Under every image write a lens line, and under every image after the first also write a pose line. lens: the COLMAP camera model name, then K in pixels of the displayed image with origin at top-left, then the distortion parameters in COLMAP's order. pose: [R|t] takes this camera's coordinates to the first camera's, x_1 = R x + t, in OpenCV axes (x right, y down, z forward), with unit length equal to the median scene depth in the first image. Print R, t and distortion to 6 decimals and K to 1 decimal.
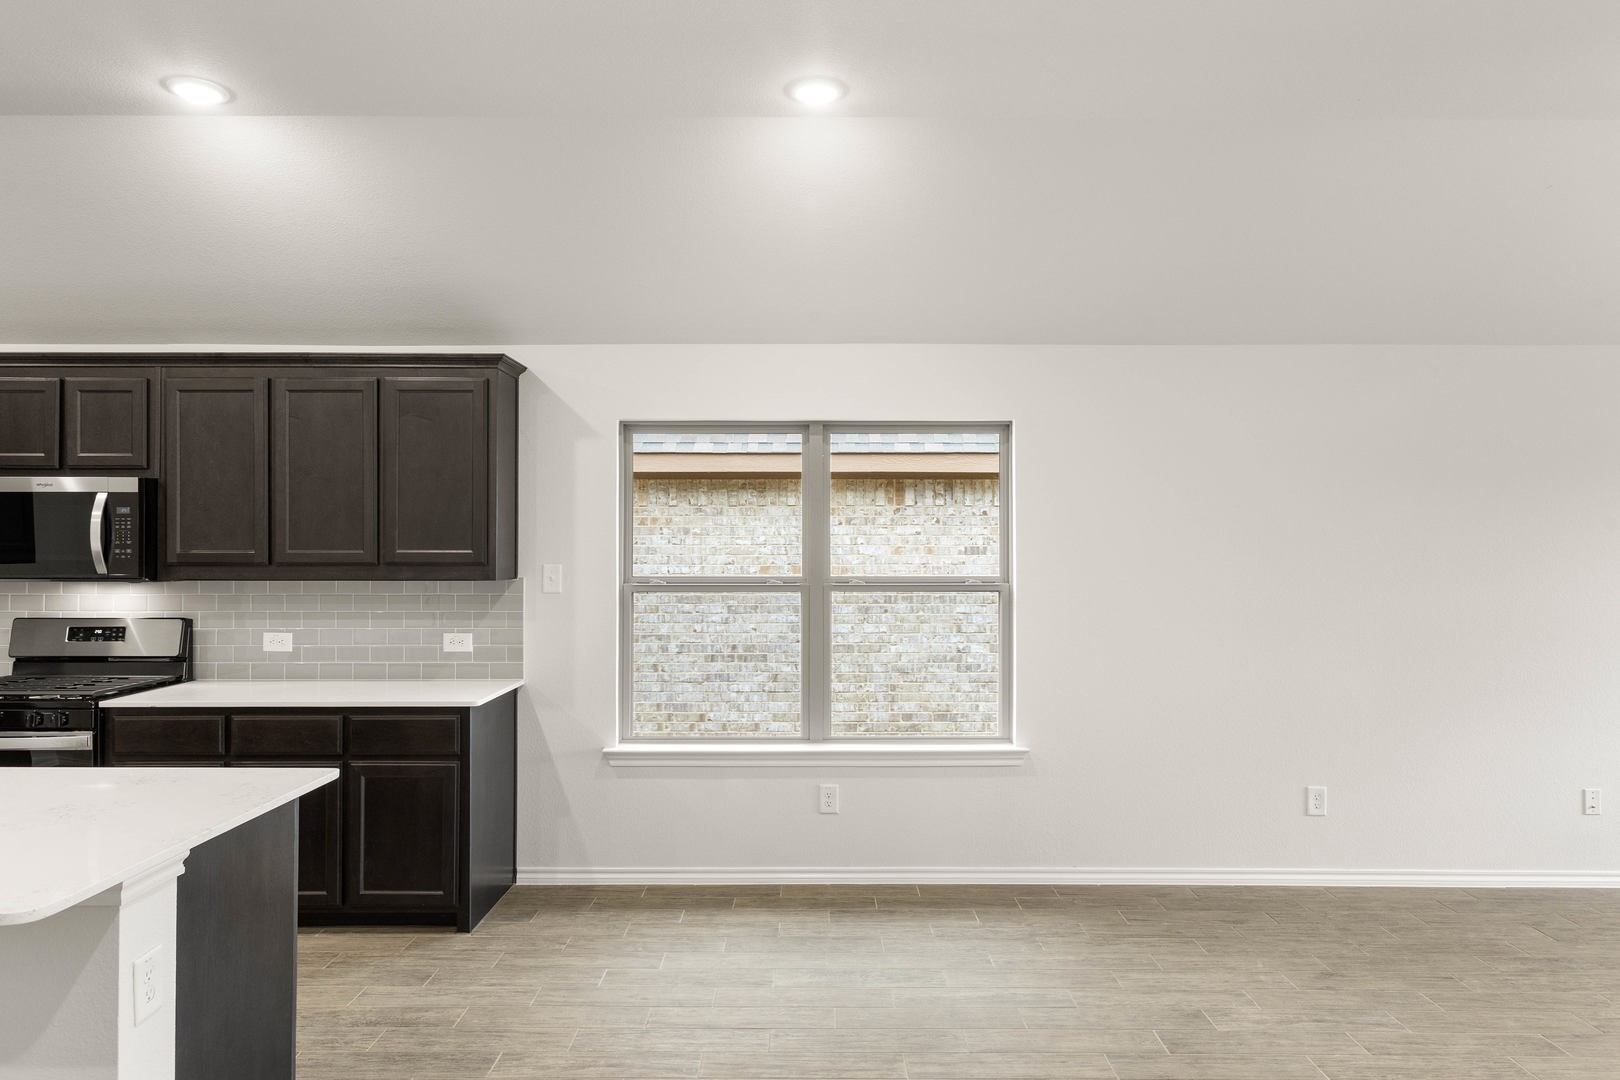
lens RADIAL K [[1036.2, 0, 810.0], [0, 1036.2, 540.0], [0, 0, 1]] dist [0.016323, 0.000809]
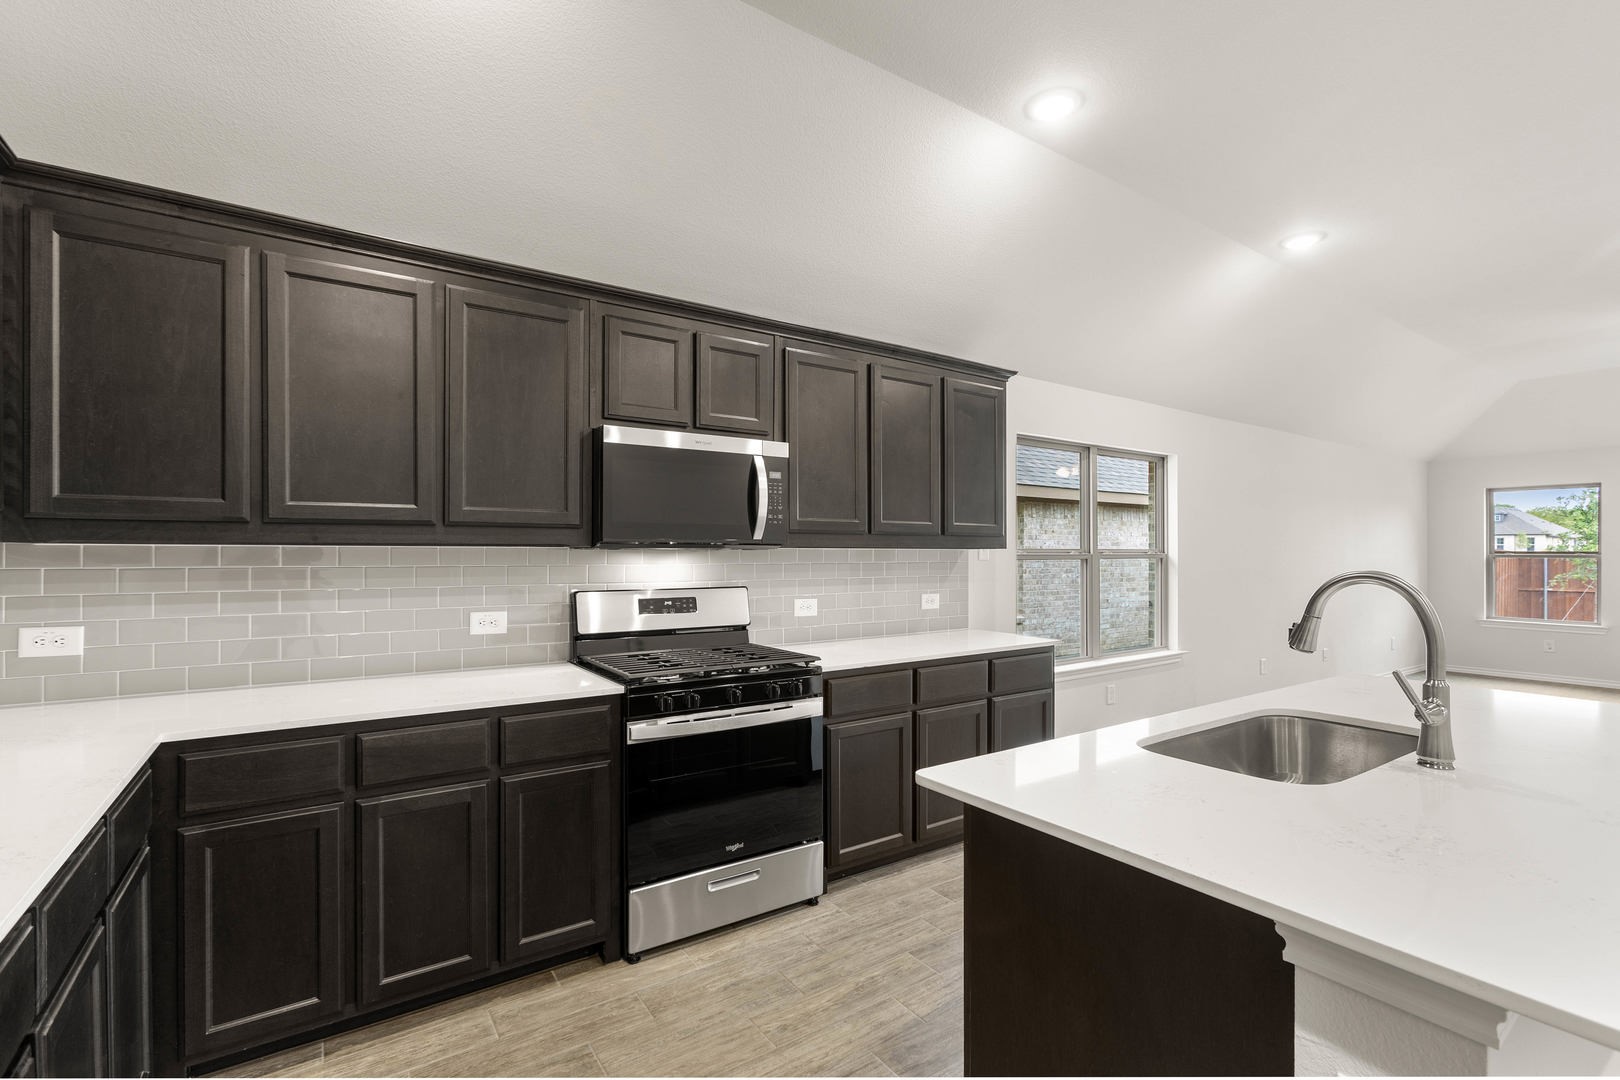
lens RADIAL K [[705.0, 0, 806.2], [0, 705.0, 558.4], [0, 0, 1]] dist [-0.003105, 0.000196]
pose [[0.833279, -0.004419, 0.552836, -0.932115], [0.000386, 0.999972, 0.007412, 0.042217], [-0.552853, -0.005963, 0.833257, 0.393241]]
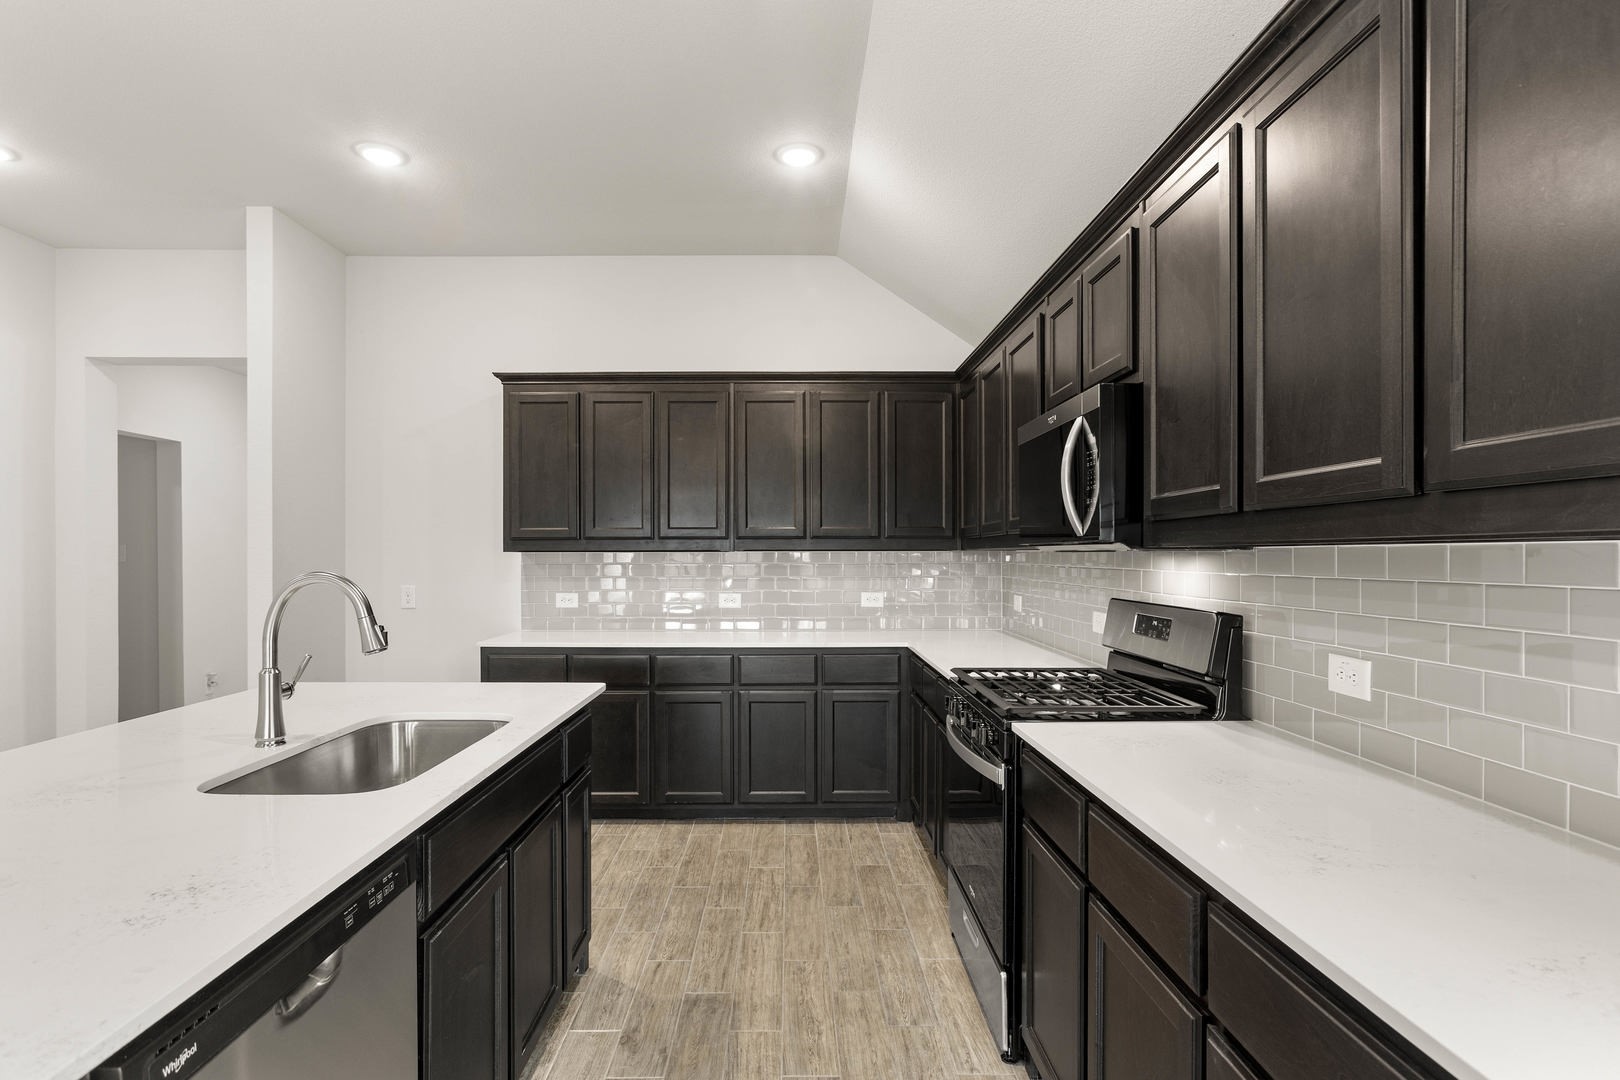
lens RADIAL K [[807.1, 0, 795.5], [0, 807.1, 560.2], [0, 0, 1]] dist [-0.000237, 0.000567]
pose [[0.012303, 0.004793, -0.999913, -0.140691], [0.005259, 0.999974, 0.004858, 0.041235], [0.999910, -0.005318, 0.012277, 0.747948]]
